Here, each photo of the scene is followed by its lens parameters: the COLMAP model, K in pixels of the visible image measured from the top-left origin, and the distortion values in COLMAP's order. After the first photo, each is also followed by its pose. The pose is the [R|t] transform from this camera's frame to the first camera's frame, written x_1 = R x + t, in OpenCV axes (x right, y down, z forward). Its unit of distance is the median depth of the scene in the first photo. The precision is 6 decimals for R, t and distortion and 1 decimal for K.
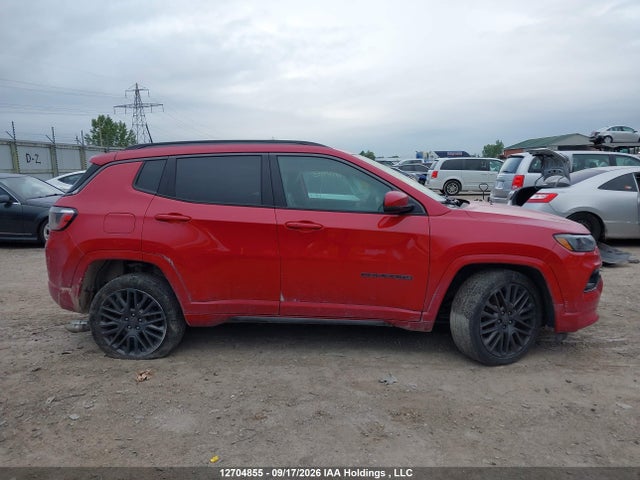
lens RADIAL K [[516.1, 0, 320.0], [0, 516.1, 240.0], [0, 0, 1]] dist [-0.003960, -0.013636]
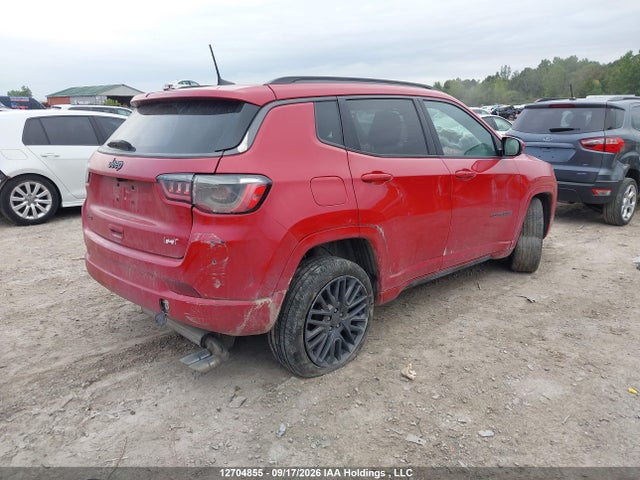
lens RADIAL K [[496.6, 0, 320.0], [0, 496.6, 240.0], [0, 0, 1]] dist [0.009117, -0.007736]
pose [[0.662750, -0.170594, 0.729150, -0.895206], [0.094956, 0.984990, 0.144143, -0.063980], [-0.742796, -0.026294, 0.669002, 0.537289]]
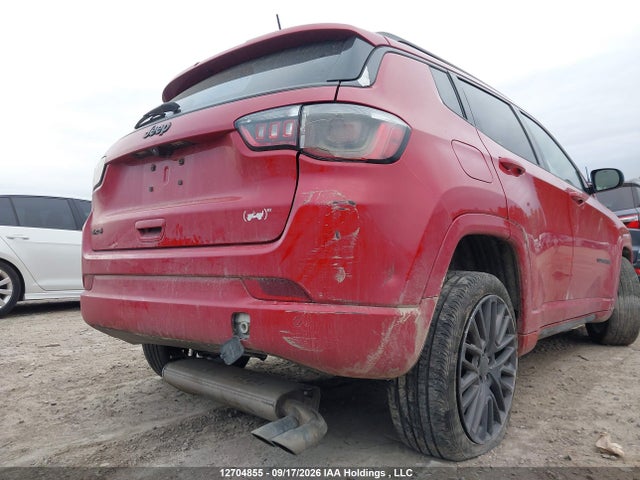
lens RADIAL K [[502.3, 0, 311.7], [0, 502.3, 239.0], [0, 0, 1]] dist [0.005822, -0.006281]
pose [[0.610964, 0.031688, 0.791024, -0.846943], [0.110120, 0.986083, -0.124556, 0.081373], [-0.783962, 0.163207, 0.598972, 0.829087]]
